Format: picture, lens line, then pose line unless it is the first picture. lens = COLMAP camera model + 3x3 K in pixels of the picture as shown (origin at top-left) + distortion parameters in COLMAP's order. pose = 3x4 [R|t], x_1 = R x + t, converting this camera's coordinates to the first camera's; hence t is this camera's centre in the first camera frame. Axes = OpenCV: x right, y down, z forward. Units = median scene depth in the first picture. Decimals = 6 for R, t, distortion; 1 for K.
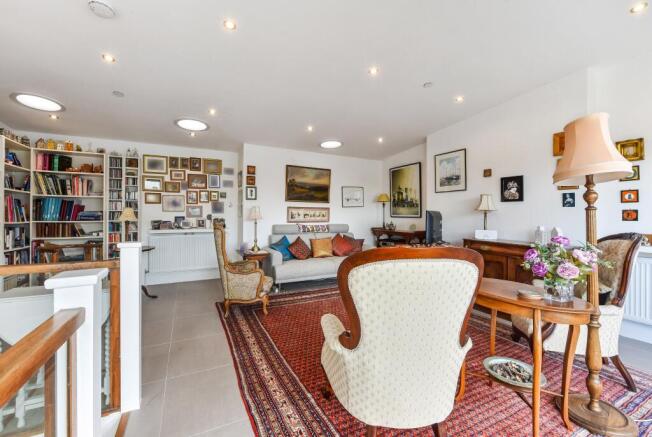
lens RADIAL K [[263.4, 0, 323.2], [0, 263.4, 217.2], [0, 0, 1]] dist [-0.000791, -0.000119]
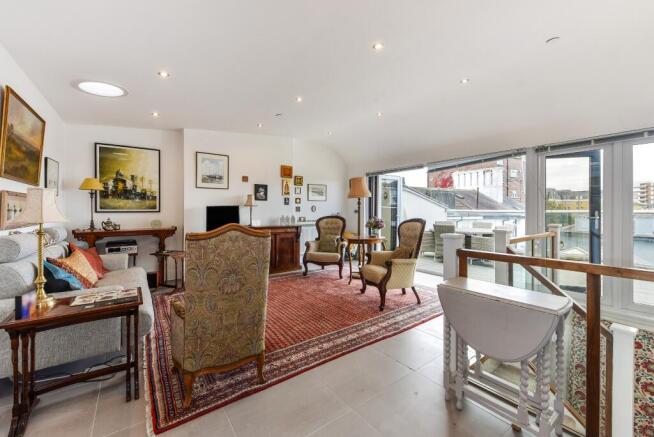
lens RADIAL K [[264.2, 0, 324.2], [0, 264.2, 217.2], [0, 0, 1]] dist [-0.000791, -0.000119]
pose [[-0.150371, -0.035373, 0.987997, -0.631806], [0.008529, 0.999276, 0.037075, -0.010514], [-0.988593, 0.014002, -0.149961, 0.613165]]
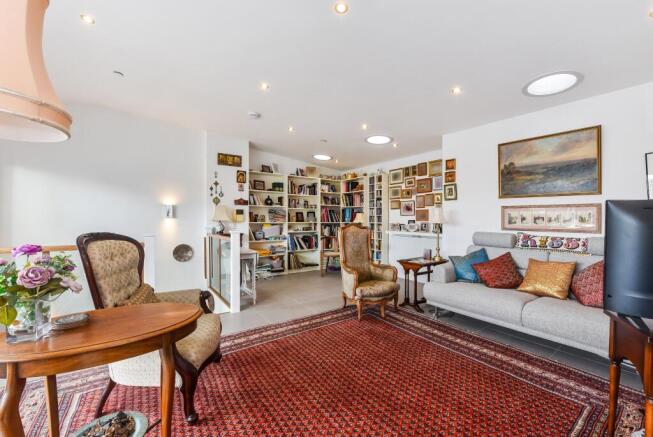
lens RADIAL K [[263.8, 0, 323.7], [0, 263.8, 217.2], [0, 0, 1]] dist [-0.000791, -0.000119]
pose [[0.140795, -0.005692, -0.990022, 0.491709], [-0.011510, 0.999906, -0.007385, -0.001745], [0.989972, 0.012435, 0.140716, 0.487094]]
